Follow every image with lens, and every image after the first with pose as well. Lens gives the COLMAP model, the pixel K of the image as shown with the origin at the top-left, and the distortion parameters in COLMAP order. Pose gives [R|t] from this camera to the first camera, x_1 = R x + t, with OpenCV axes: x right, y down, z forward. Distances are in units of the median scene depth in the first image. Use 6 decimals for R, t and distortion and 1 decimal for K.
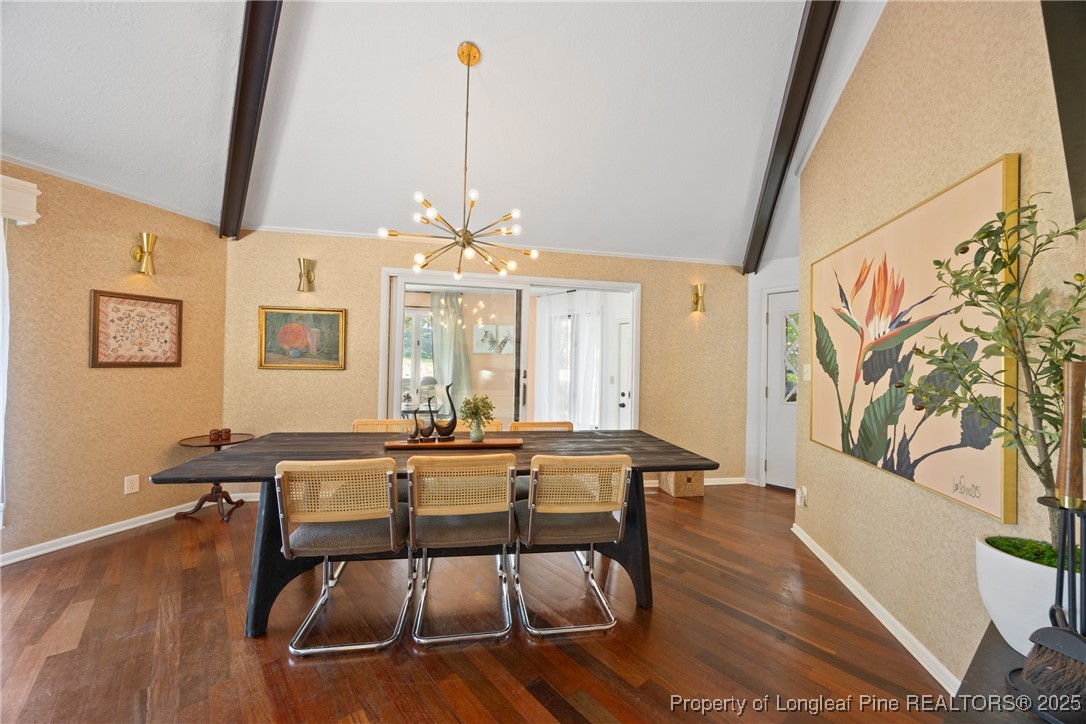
lens RADIAL K [[410.5, 0, 541.6], [0, 410.5, 362.5], [0, 0, 1]] dist [-0.003261, -0.000514]
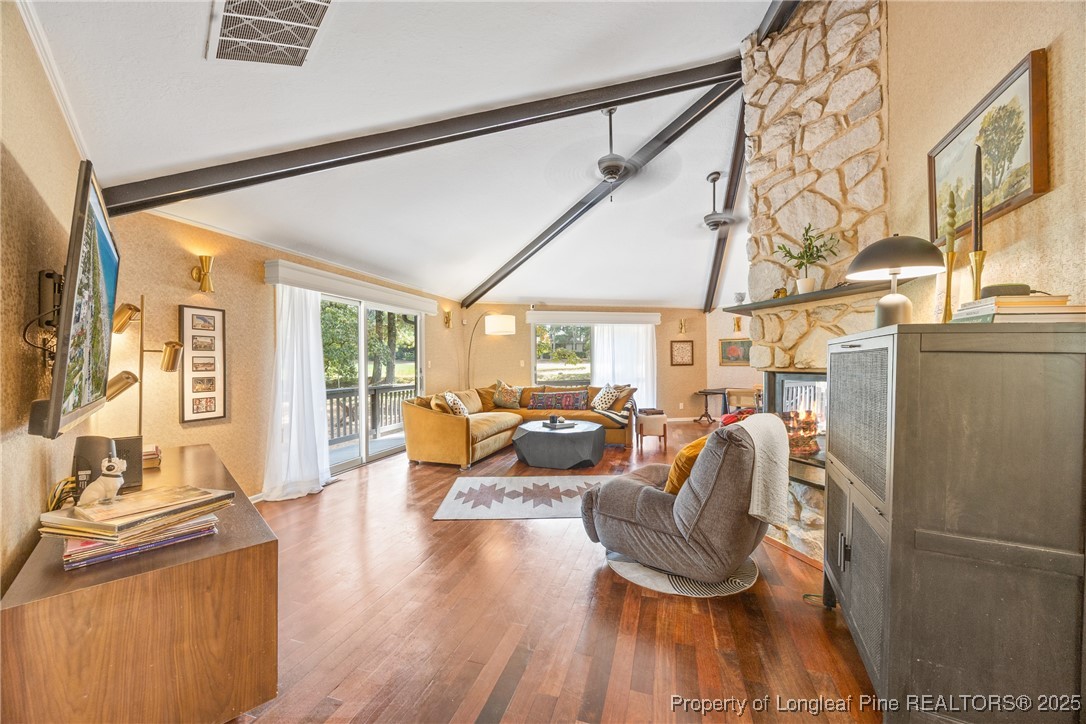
lens RADIAL K [[410.5, 0, 541.6], [0, 410.5, 362.5], [0, 0, 1]] dist [-0.003261, -0.000514]
pose [[0.533196, -0.023986, -0.845652, 0.785648], [0.023728, 0.999629, -0.013392, 0.003888], [0.845659, -0.012925, 0.533567, -1.162636]]
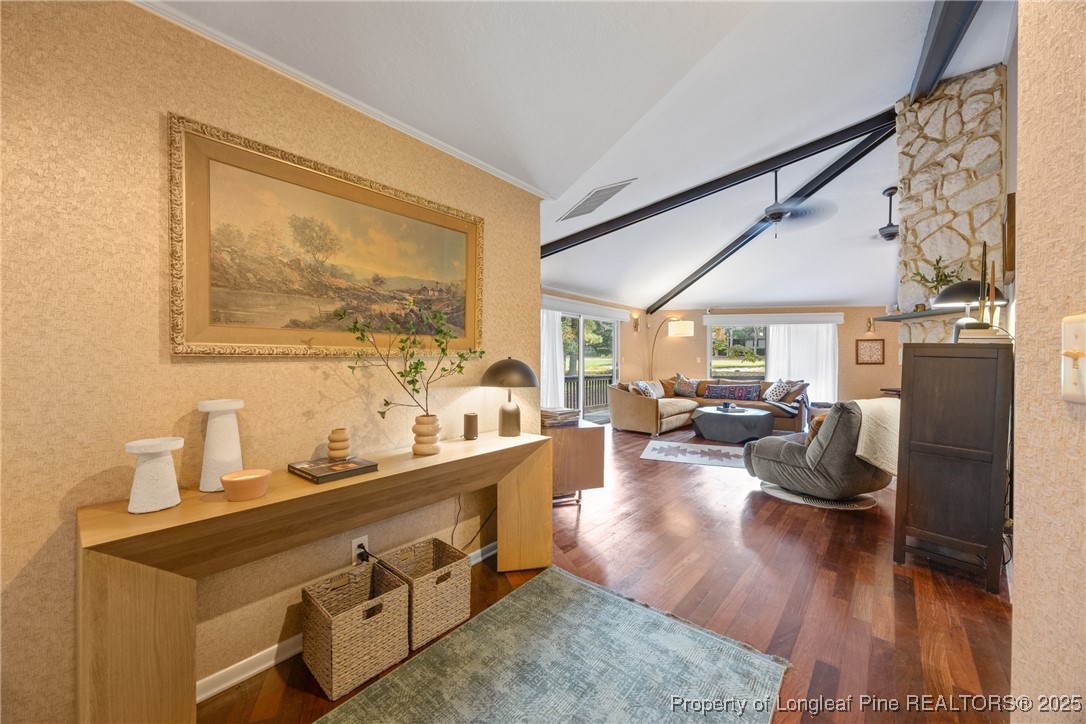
lens RADIAL K [[410.5, 0, 541.6], [0, 410.5, 362.5], [0, 0, 1]] dist [-0.003261, -0.000514]
pose [[0.159386, -0.009811, -0.987168, 1.247750], [0.004738, 0.999947, -0.009174, 0.011660], [0.987205, -0.003215, 0.159424, -1.455978]]
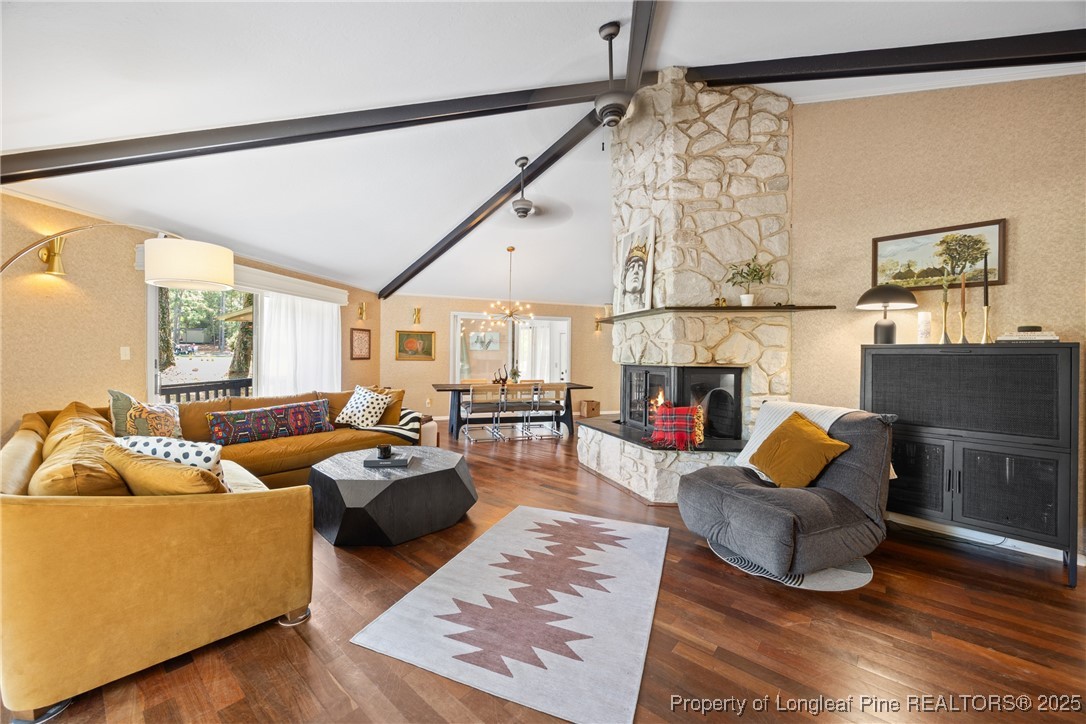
lens RADIAL K [[409.7, 0, 541.1], [0, 409.7, 355.9], [0, 0, 1]] dist [-0.001524, -0.000064]
pose [[0.988302, -0.008459, 0.152272, -0.271140], [0.007609, 0.999952, 0.006166, -0.013644], [-0.152316, -0.004935, 0.988319, -1.237596]]
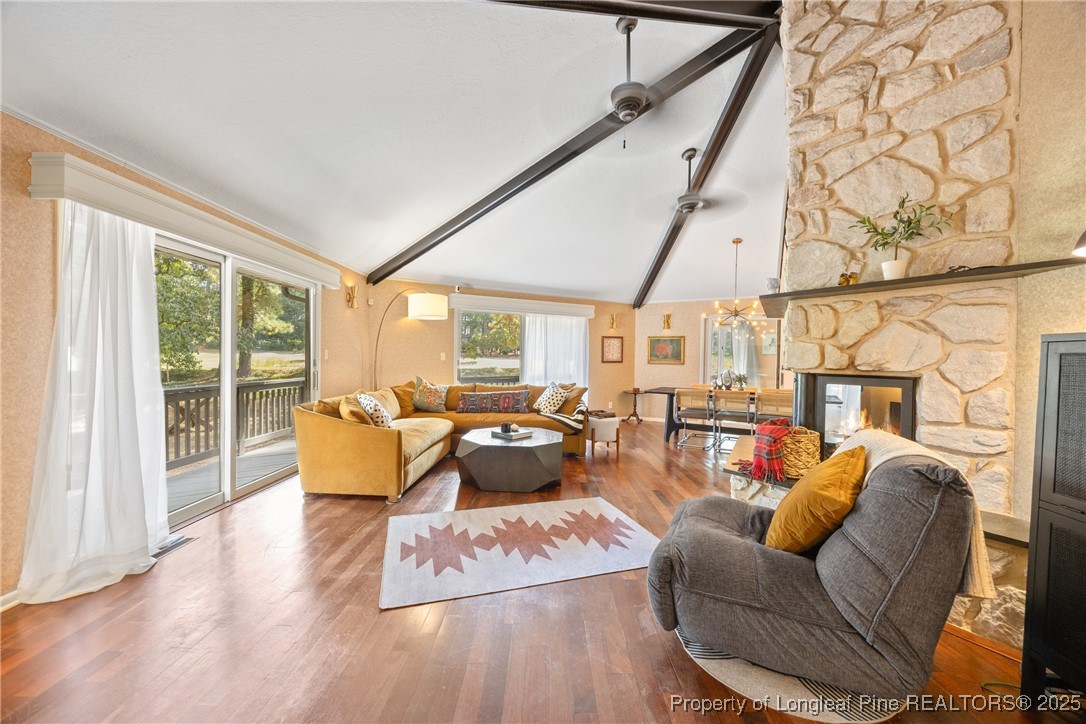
lens RADIAL K [[410.5, 0, 541.6], [0, 410.5, 362.5], [0, 0, 1]] dist [-0.003261, -0.000514]
pose [[0.749749, 0.000230, -0.661722, 0.402736], [0.002621, 0.999991, 0.003317, -0.001033], [0.661717, -0.004221, 0.749742, -1.155359]]
